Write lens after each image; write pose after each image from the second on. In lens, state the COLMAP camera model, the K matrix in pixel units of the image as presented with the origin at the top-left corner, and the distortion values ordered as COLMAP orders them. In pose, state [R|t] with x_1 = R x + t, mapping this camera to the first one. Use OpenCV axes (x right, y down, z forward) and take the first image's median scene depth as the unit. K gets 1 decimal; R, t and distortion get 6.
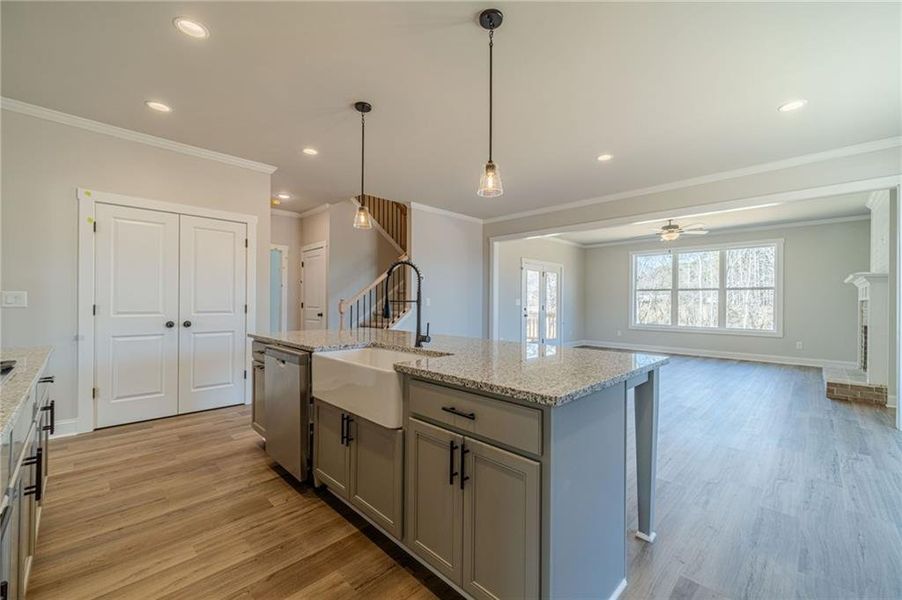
lens RADIAL K [[367.9, 0, 456.1], [0, 367.9, 301.1], [0, 0, 1]] dist [0.003839, -0.000867]
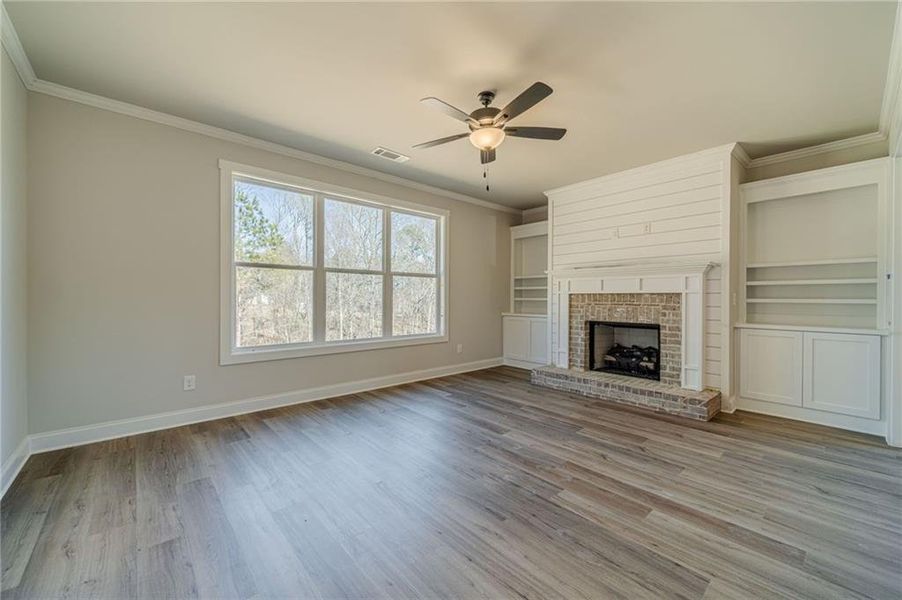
lens RADIAL K [[358.4, 0, 454.8], [0, 358.4, 300.1], [0, 0, 1]] dist [0.009051, -0.002614]
pose [[0.074193, -0.012232, 0.997169, 0.332454], [-0.007087, 0.999893, 0.012793, 0.008811], [-0.997219, -0.008016, 0.074098, 2.105539]]
